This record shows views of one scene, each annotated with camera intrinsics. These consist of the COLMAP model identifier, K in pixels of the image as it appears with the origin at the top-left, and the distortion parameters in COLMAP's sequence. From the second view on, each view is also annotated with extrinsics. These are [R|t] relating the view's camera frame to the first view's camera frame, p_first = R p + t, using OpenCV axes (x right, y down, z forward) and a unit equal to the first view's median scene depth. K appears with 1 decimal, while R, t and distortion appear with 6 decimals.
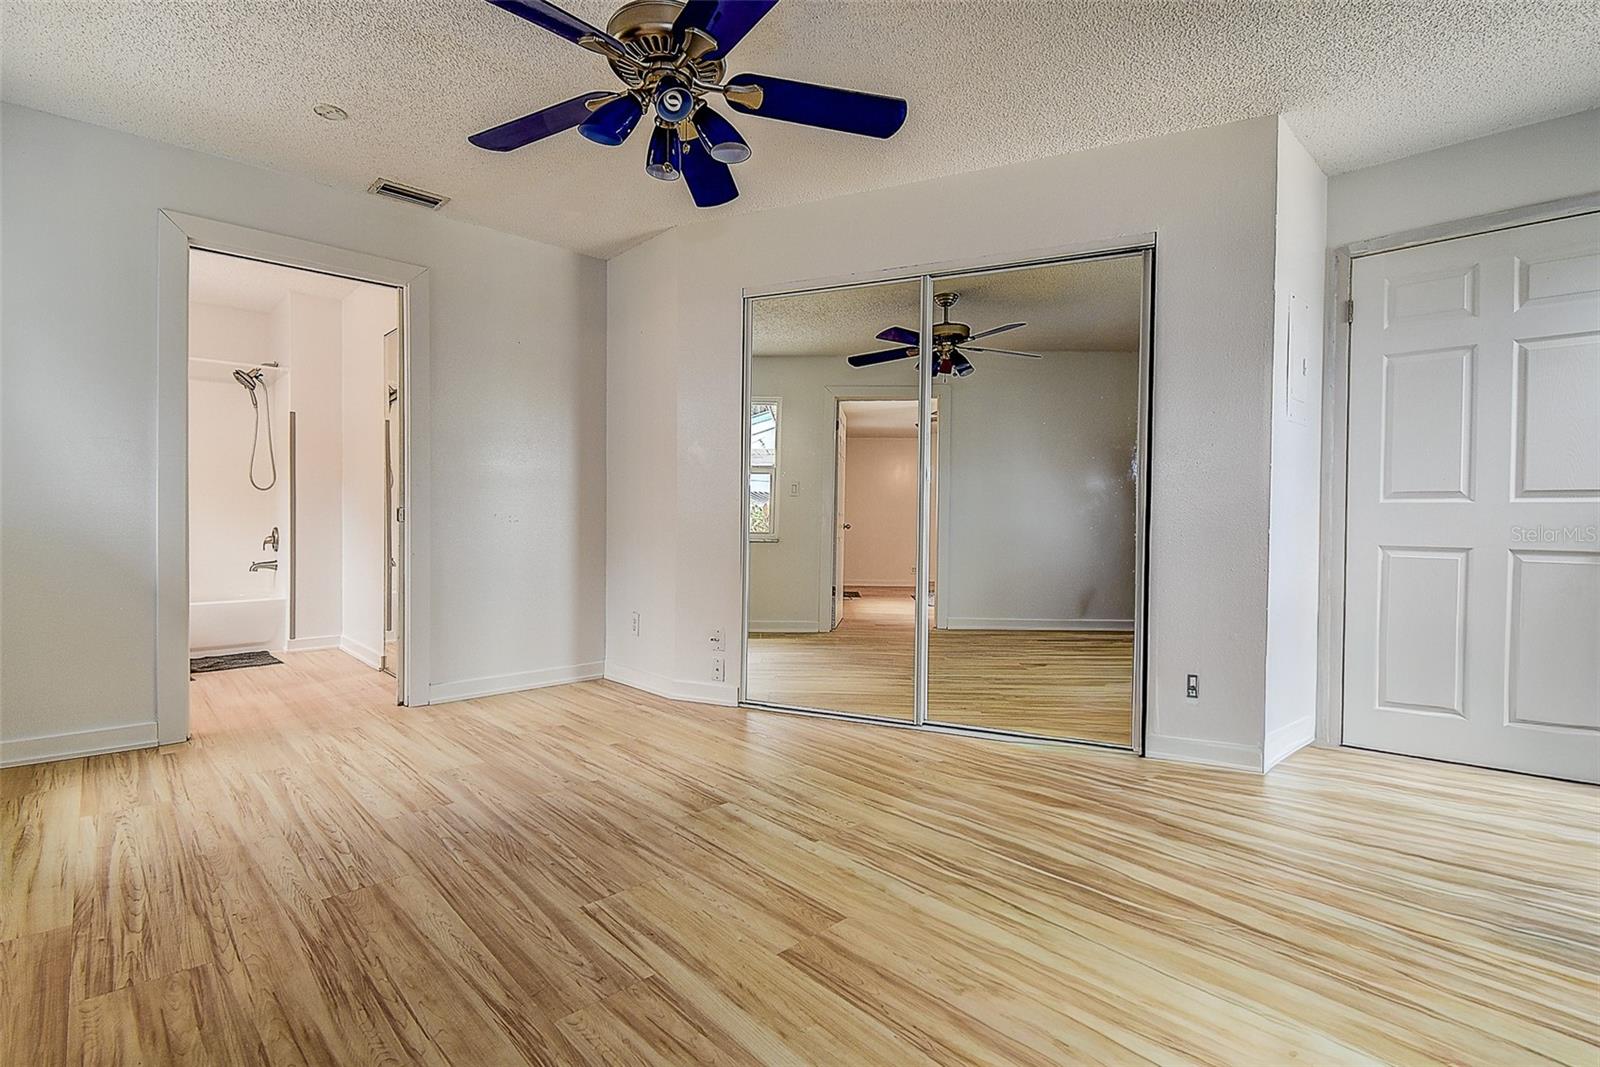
lens RADIAL K [[728.4, 0, 807.8], [0, 728.4, 529.8], [0, 0, 1]] dist [0.029622, -0.024440]
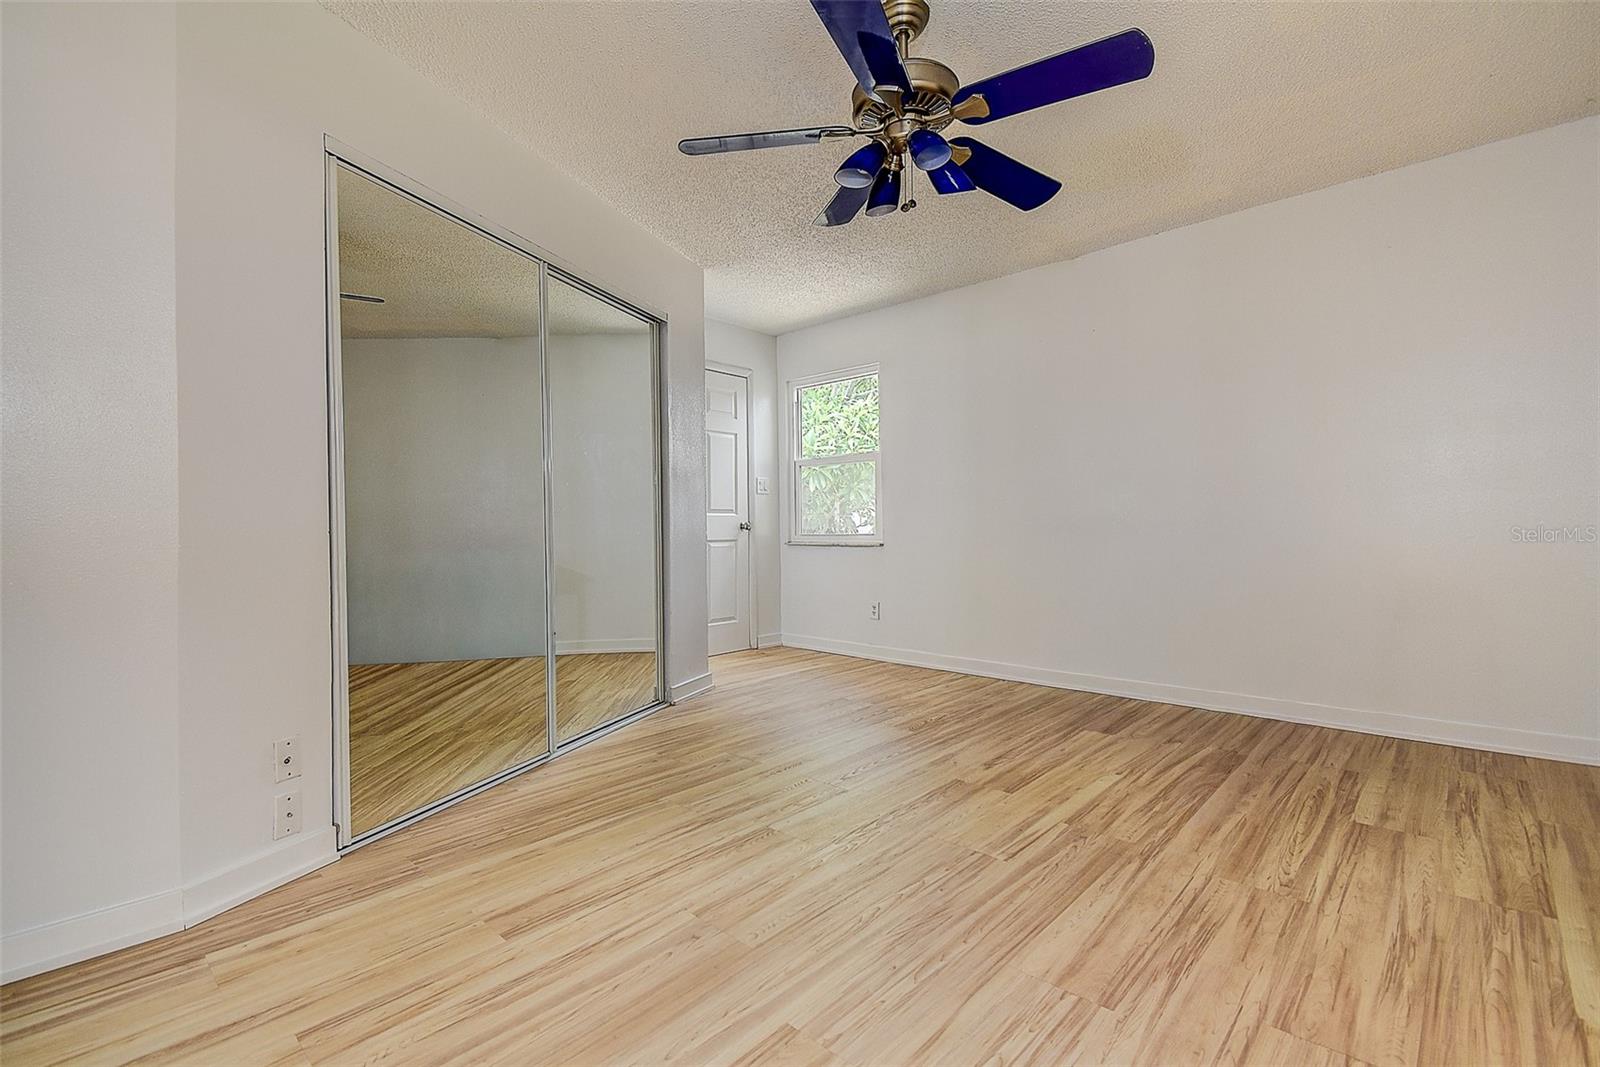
lens RADIAL K [[722.8, 0, 796.2], [0, 722.8, 525.0], [0, 0, 1]] dist [0.044163, -0.036270]
pose [[-0.059090, -0.007204, 0.998227, -1.562776], [0.025011, 0.999649, 0.008695, -0.035860], [-0.997939, 0.025481, -0.058889, 1.508920]]
